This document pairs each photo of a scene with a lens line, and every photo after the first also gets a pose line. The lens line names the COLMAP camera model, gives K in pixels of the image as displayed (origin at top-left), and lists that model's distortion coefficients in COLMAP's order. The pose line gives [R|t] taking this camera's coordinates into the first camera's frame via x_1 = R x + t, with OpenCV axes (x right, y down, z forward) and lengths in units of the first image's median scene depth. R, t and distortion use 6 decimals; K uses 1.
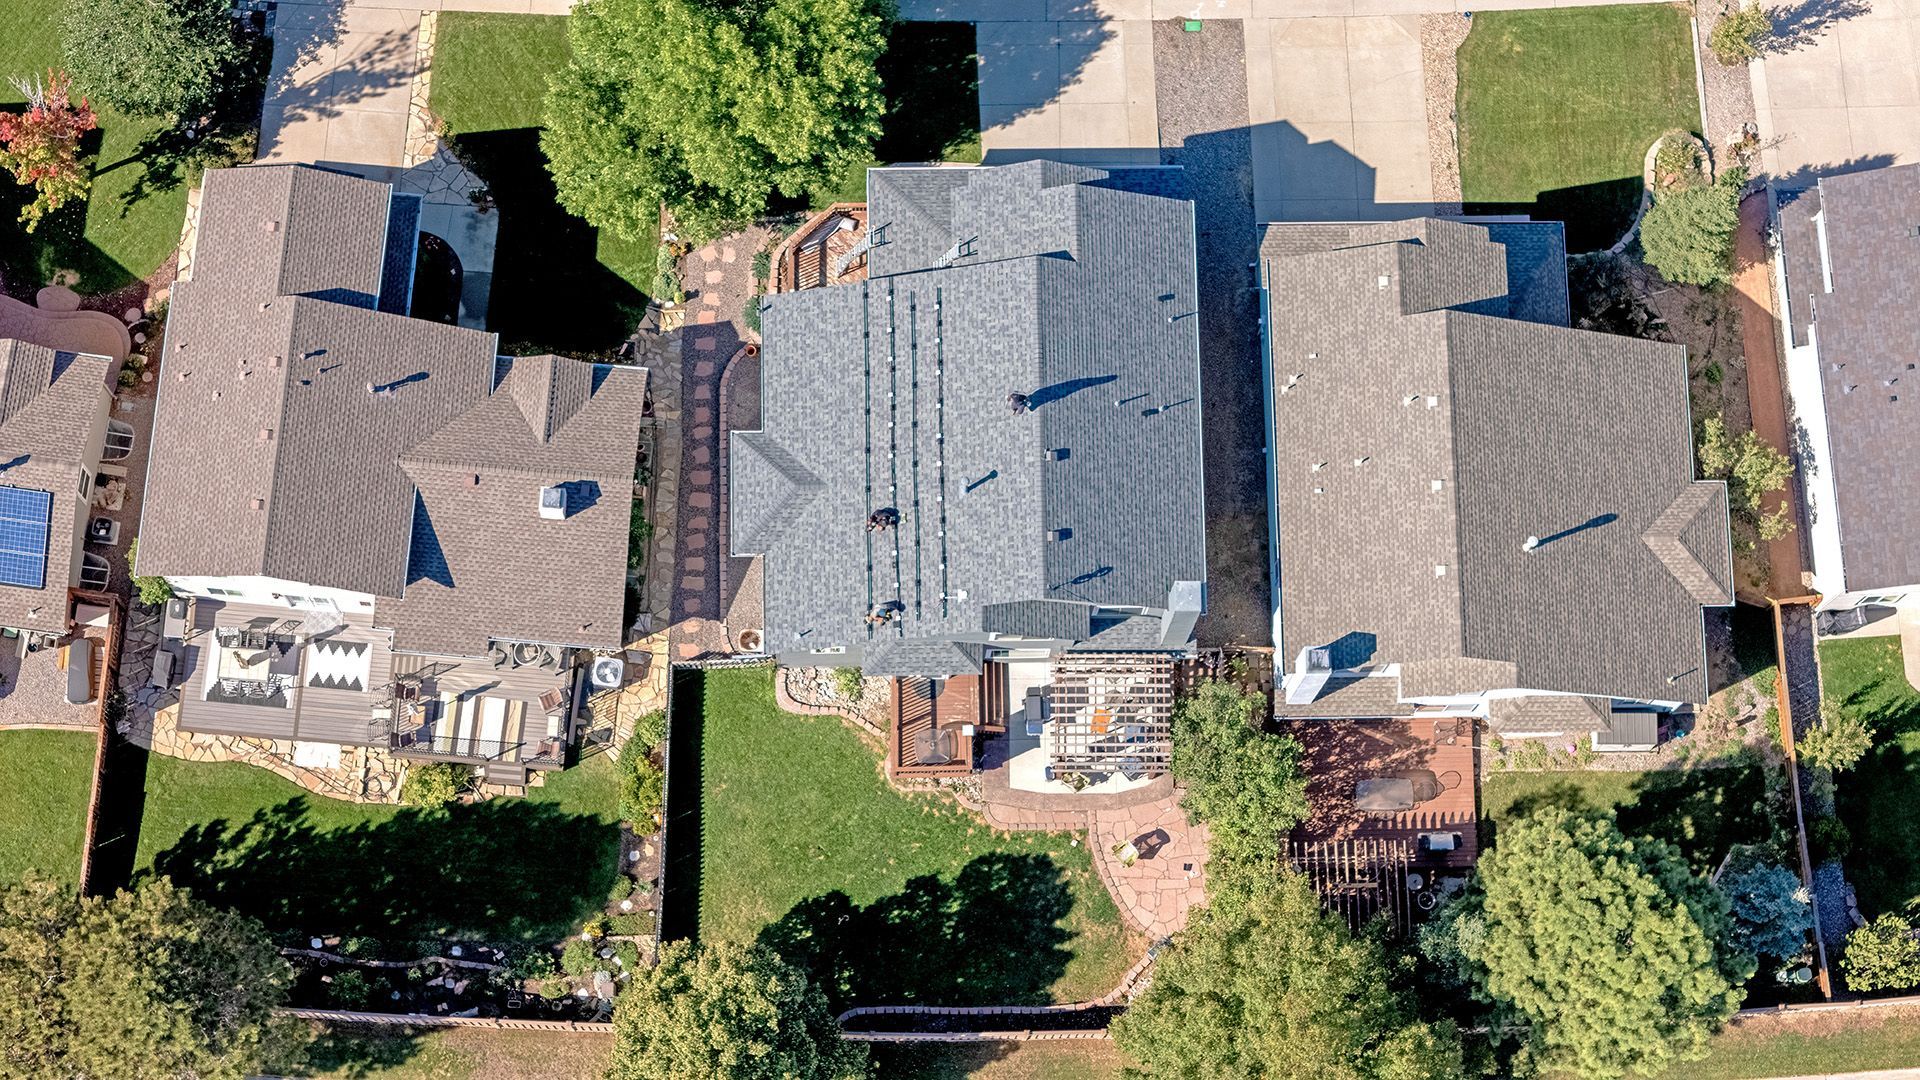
lens RADIAL K [[3793.9, 0, 960.0], [0, 3793.9, 540.0], [0, 0, 1]] dist [-0.030928, -1.729135]
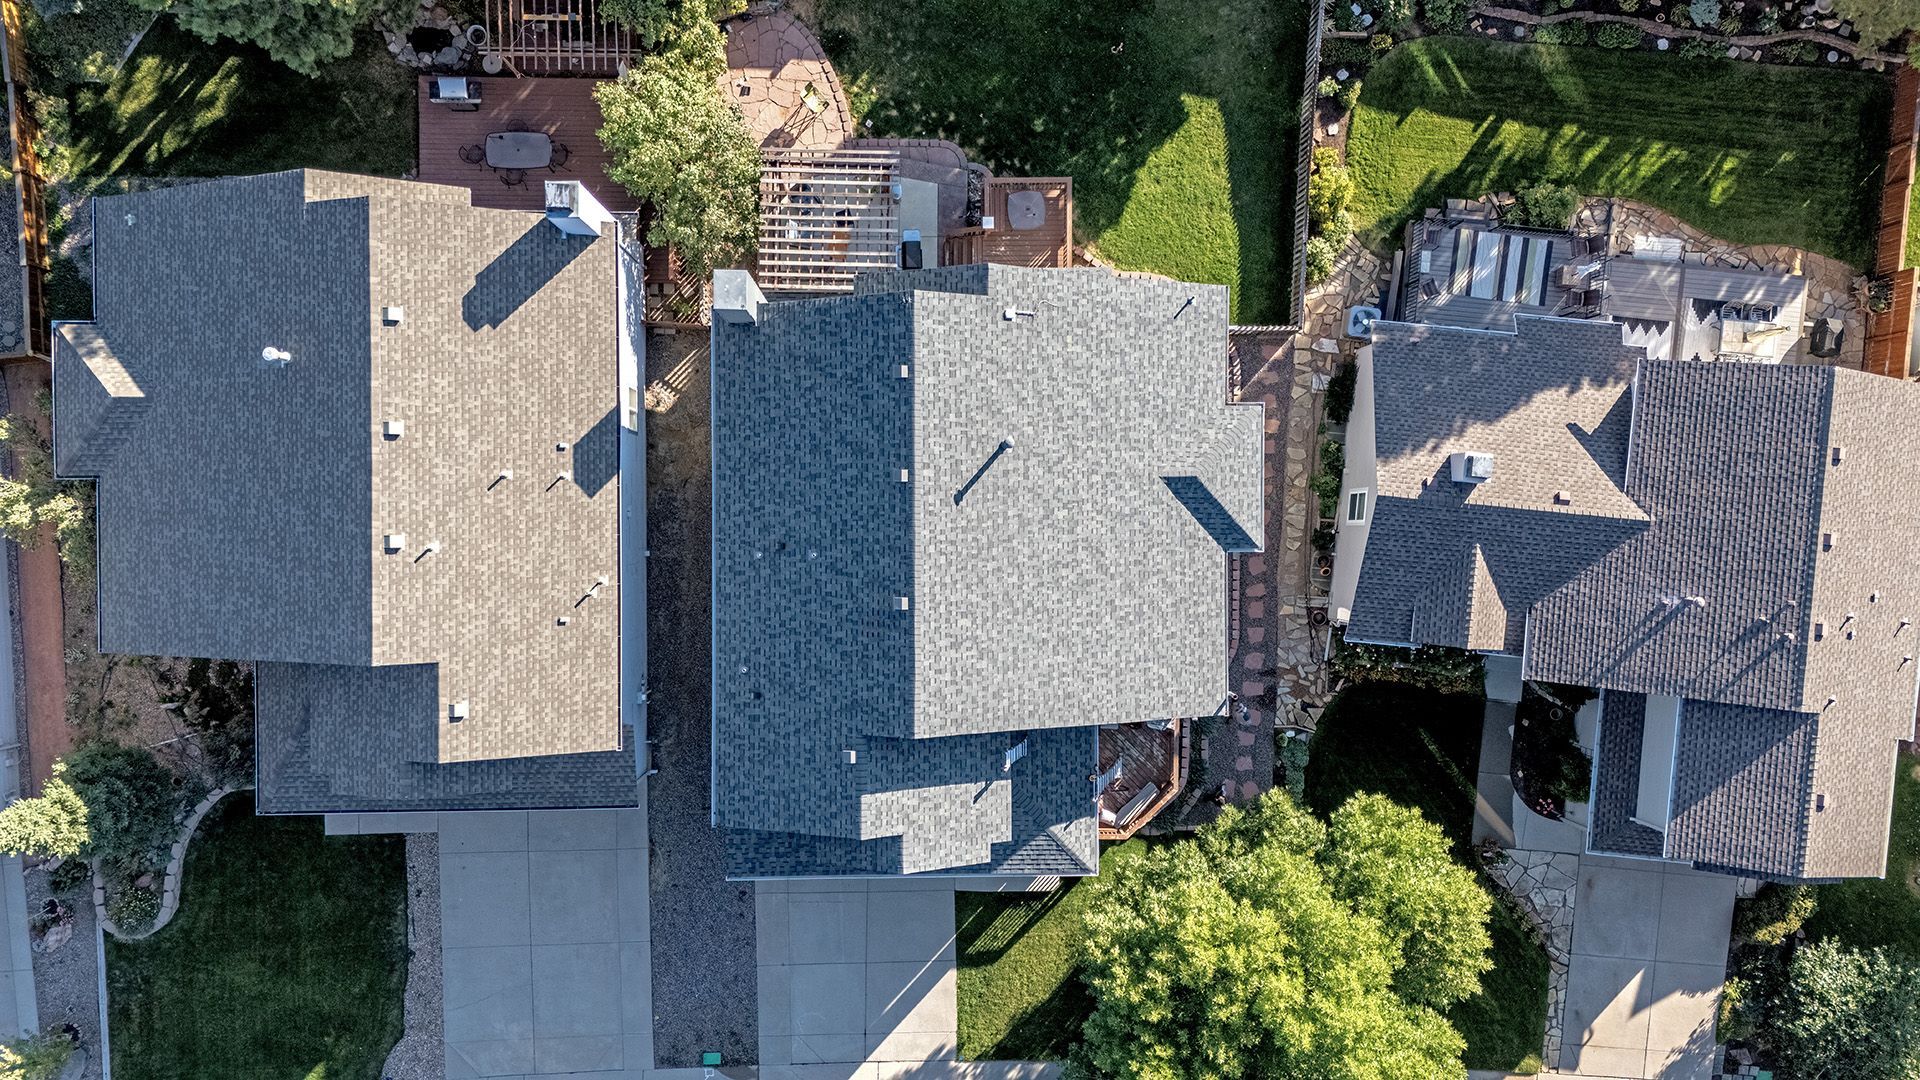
lens RADIAL K [[1381.3, 0, 960.0], [0, 1381.3, 540.0], [0, 0, 1]] dist [0.080962, -0.067302]
pose [[-0.997569, -0.015128, -0.068024, 0.029185], [0.000103, -0.976473, 0.215638, -0.091383], [-0.069686, 0.215107, 0.974101, 0.679378]]
